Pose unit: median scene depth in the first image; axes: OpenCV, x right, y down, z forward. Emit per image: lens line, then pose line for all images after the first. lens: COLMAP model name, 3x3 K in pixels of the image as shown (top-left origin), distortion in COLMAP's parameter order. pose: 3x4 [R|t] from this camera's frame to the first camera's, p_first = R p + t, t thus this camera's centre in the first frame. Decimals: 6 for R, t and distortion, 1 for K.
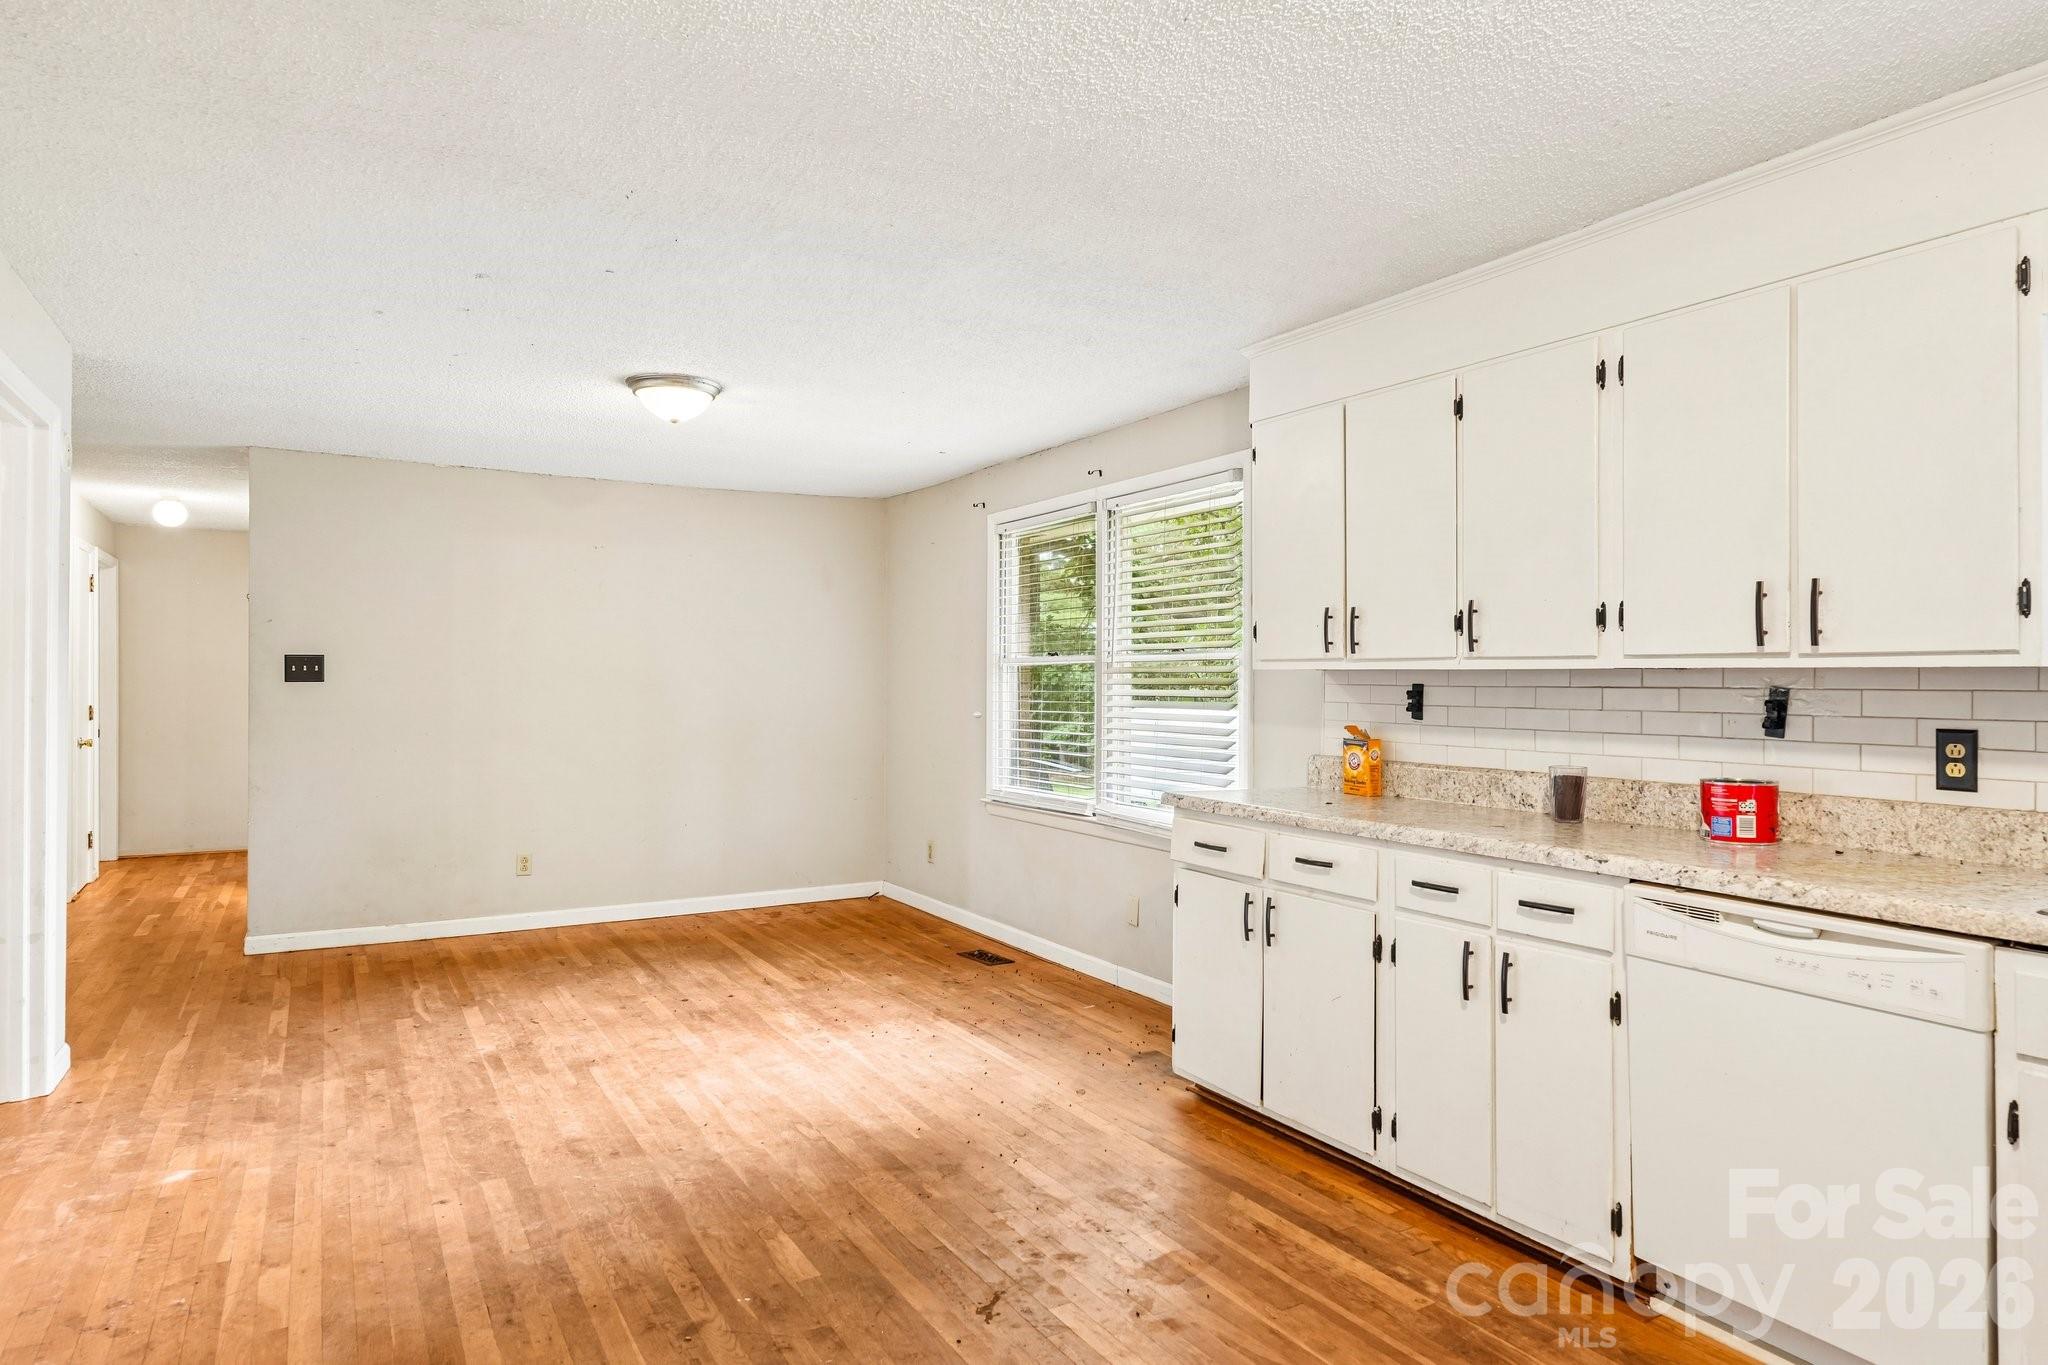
lens RADIAL K [[1157.4, 0, 989.4], [0, 1157.4, 682.8], [0, 0, 1]] dist [0.001865, 0.000569]
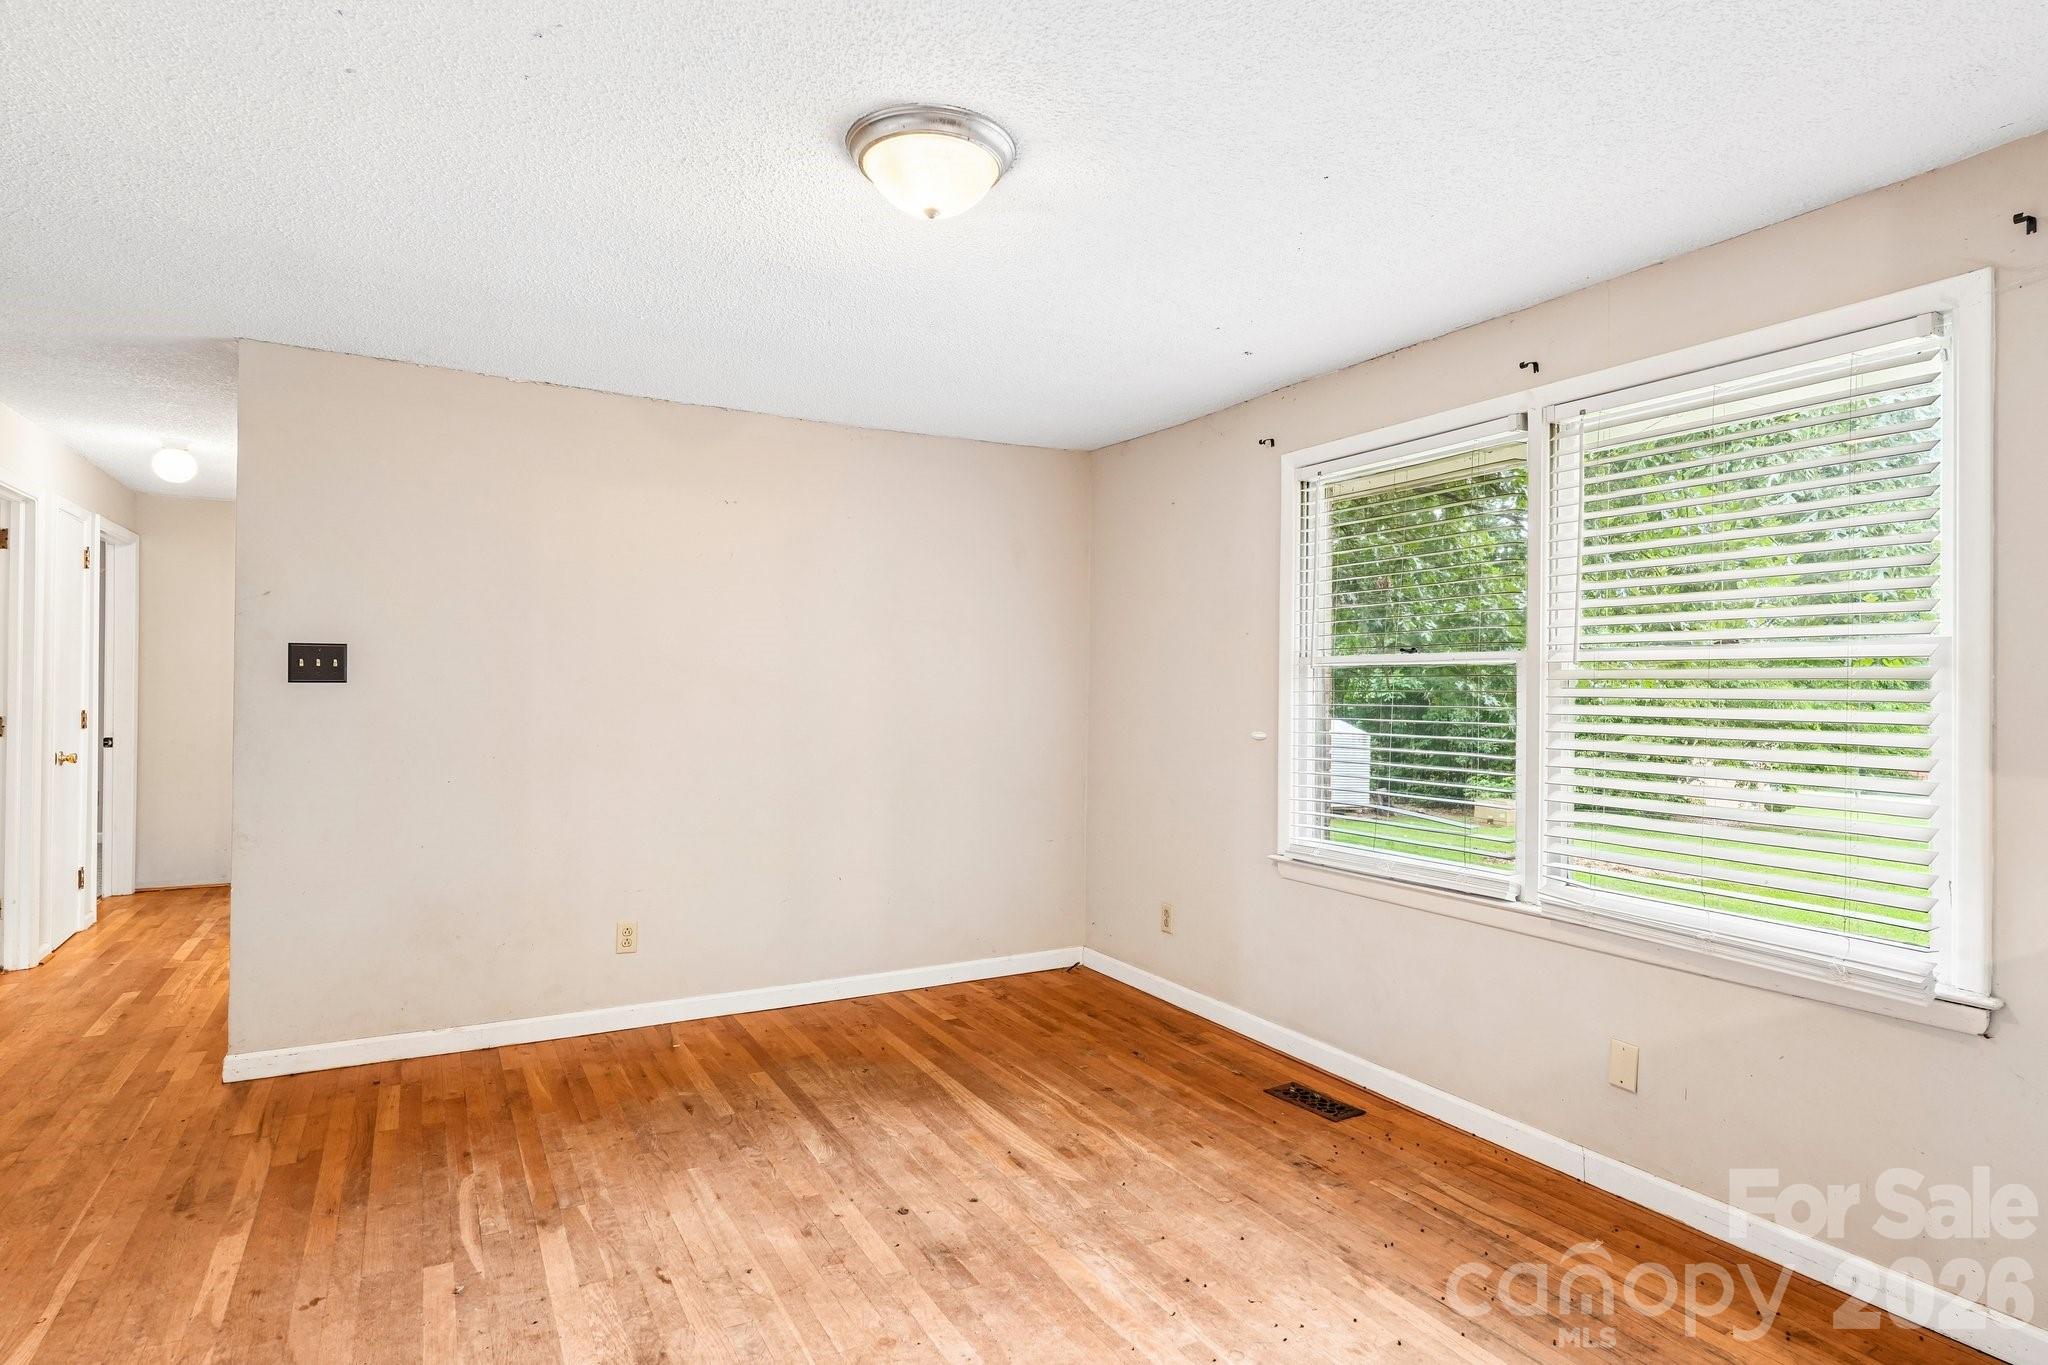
lens RADIAL K [[1060.2, 0, 1009.7], [0, 1060.2, 687.1], [0, 0, 1]] dist [-0.000232, 0.000662]
pose [[0.999876, 0.008288, -0.013360, -0.203672], [-0.008314, 0.999964, -0.001821, -0.000528], [0.013344, 0.001931, 0.999909, 0.447649]]
